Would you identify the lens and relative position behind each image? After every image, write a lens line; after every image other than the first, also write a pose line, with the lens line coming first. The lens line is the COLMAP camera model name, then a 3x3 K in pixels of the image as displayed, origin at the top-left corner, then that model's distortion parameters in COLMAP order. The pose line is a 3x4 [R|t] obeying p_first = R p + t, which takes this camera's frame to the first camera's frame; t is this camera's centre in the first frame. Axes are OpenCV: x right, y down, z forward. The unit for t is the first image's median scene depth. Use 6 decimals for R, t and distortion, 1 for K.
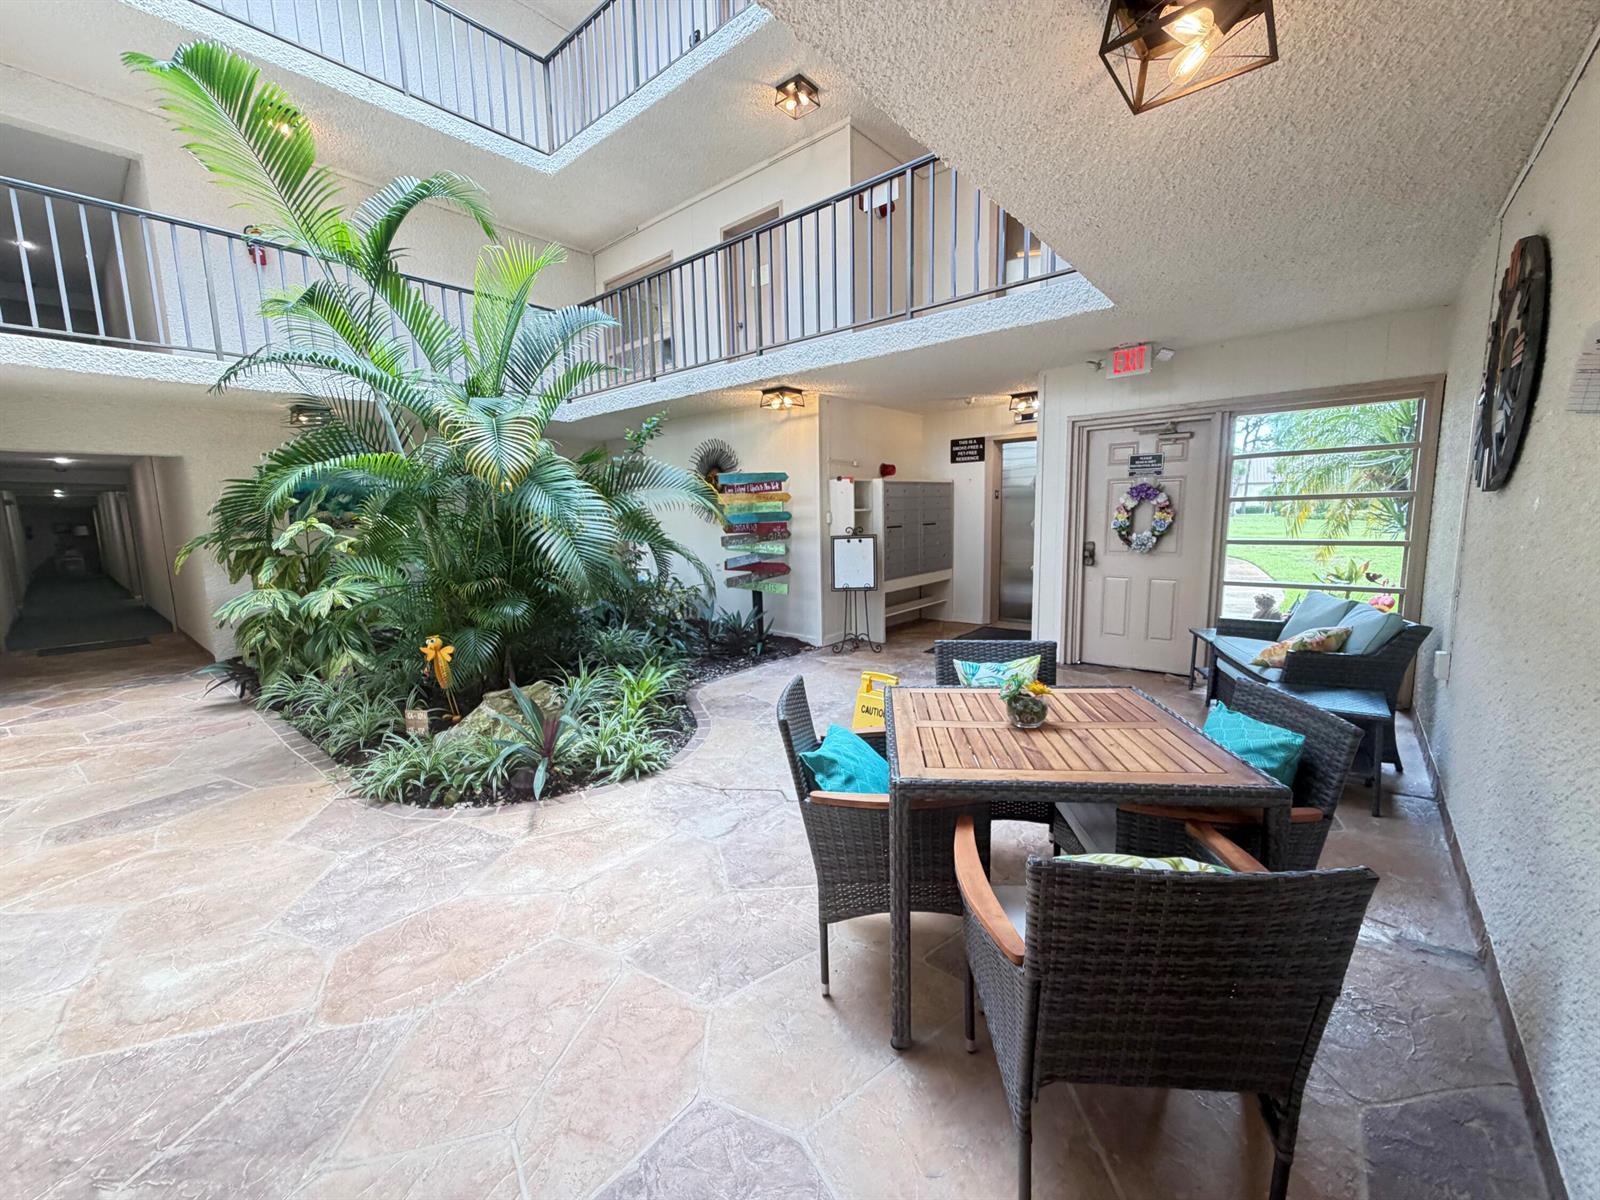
lens RADIAL K [[654.8, 0, 800.0], [0, 654.8, 600.0], [0, 0, 1]] dist [0.000730, 0.000278]
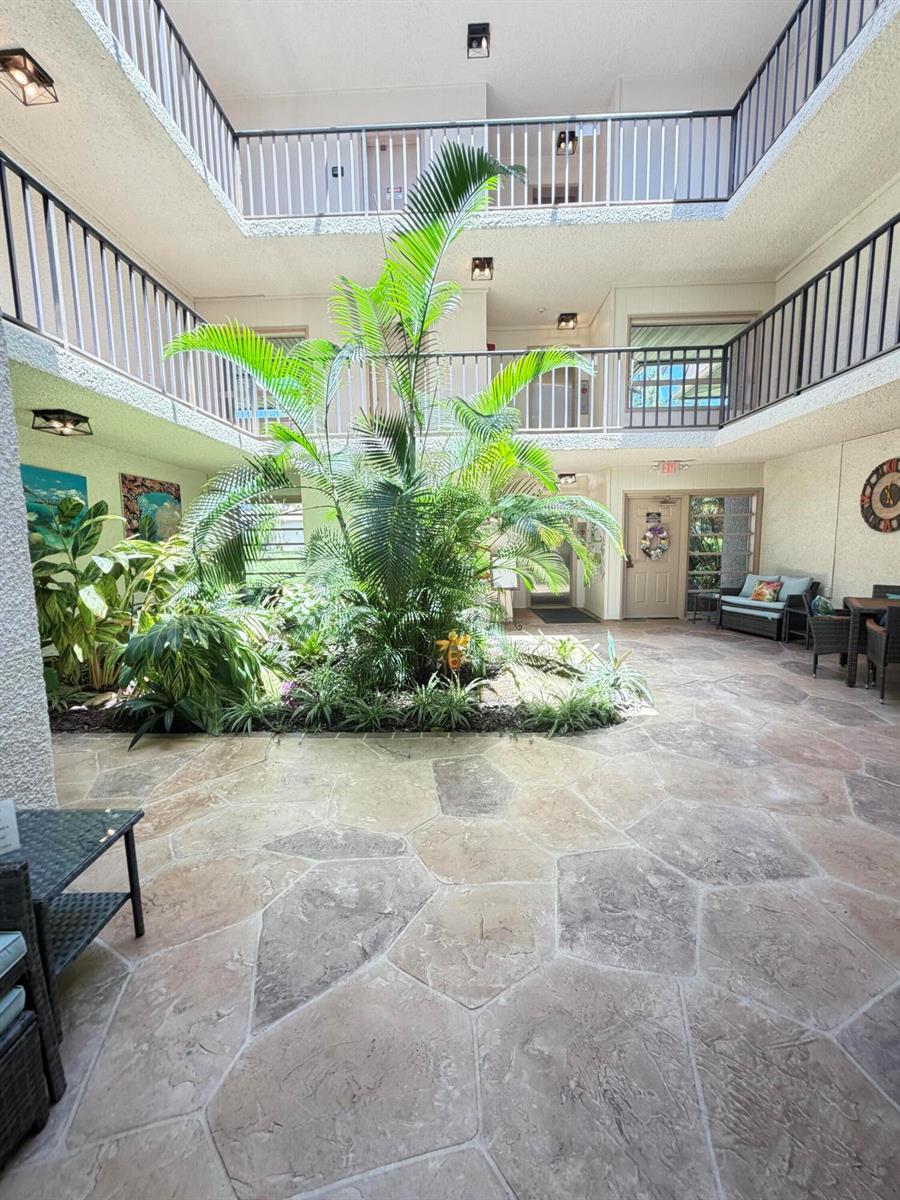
lens RADIAL K [[491.1, 0, 450.0], [0, 491.1, 600.0], [0, 0, 1]] dist [0.000730, 0.000278]
pose [[0.782286, -0.073486, 0.618569, -1.283185], [0.087259, 0.996154, 0.007988, -0.019036], [-0.616777, 0.047726, 0.785690, 0.250715]]
